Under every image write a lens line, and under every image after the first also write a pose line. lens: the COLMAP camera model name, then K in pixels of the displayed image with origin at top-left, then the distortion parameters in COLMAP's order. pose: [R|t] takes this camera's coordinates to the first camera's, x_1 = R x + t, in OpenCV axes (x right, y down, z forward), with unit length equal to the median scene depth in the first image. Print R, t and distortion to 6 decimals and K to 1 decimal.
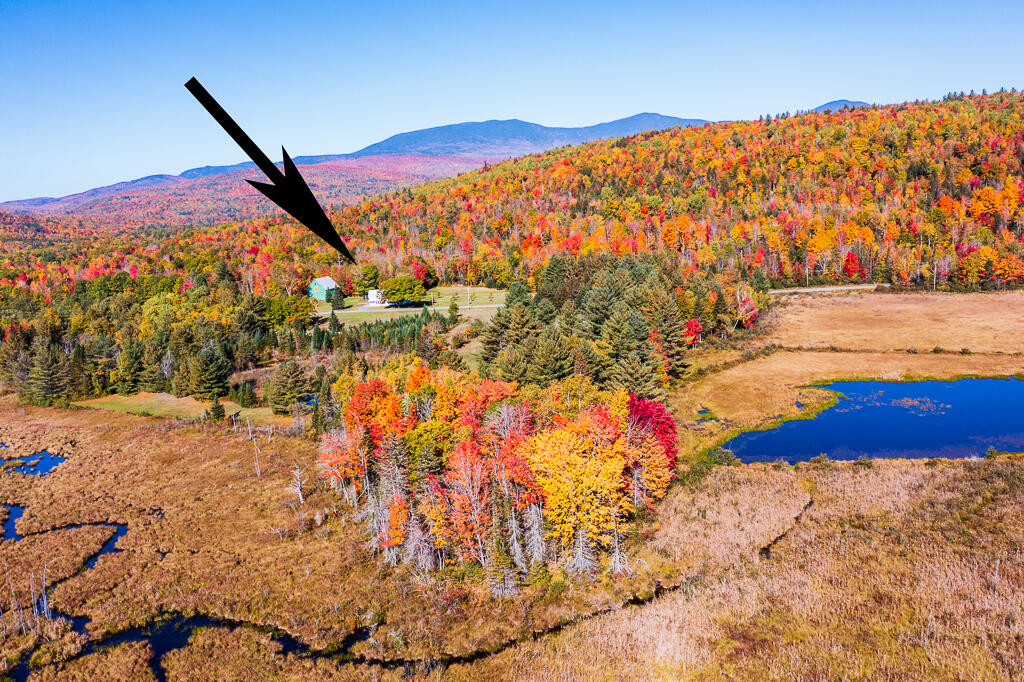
lens RADIAL K [[828.1, 0, 513.2], [0, 828.1, 341.2], [0, 0, 1]] dist [-0.005049, -0.005188]
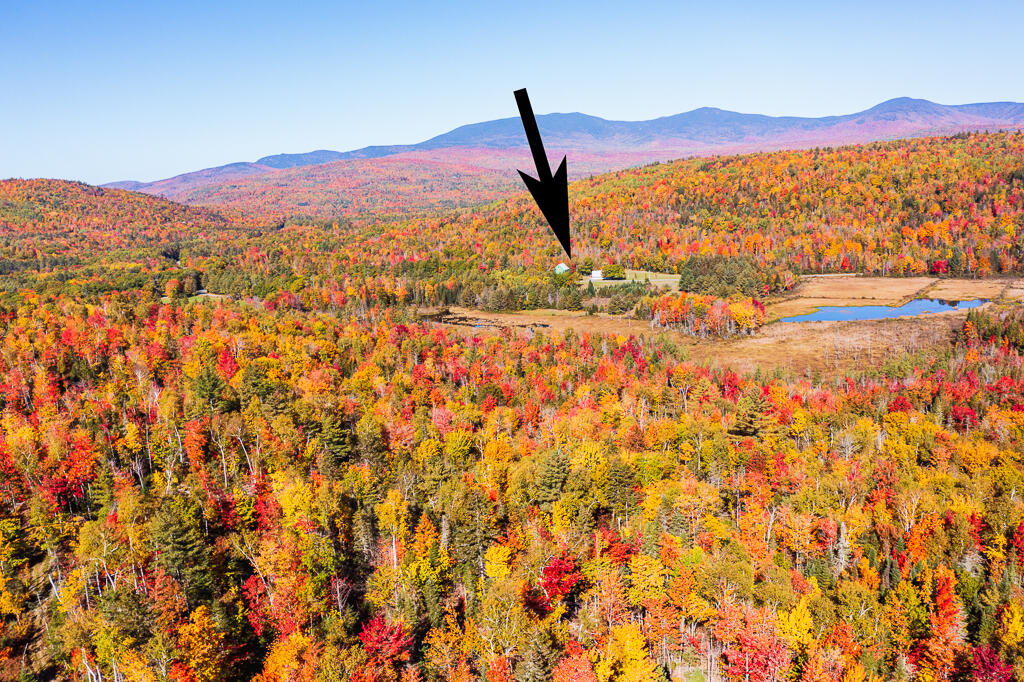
lens RADIAL K [[828.1, 0, 510.5], [0, 828.1, 340.4], [0, 0, 1]] dist [-0.005049, -0.005188]
pose [[0.997698, 0.027772, -0.061864, -0.136346], [-0.026963, 0.999540, 0.013870, 0.044720], [0.062220, -0.012170, 0.997988, -0.533544]]
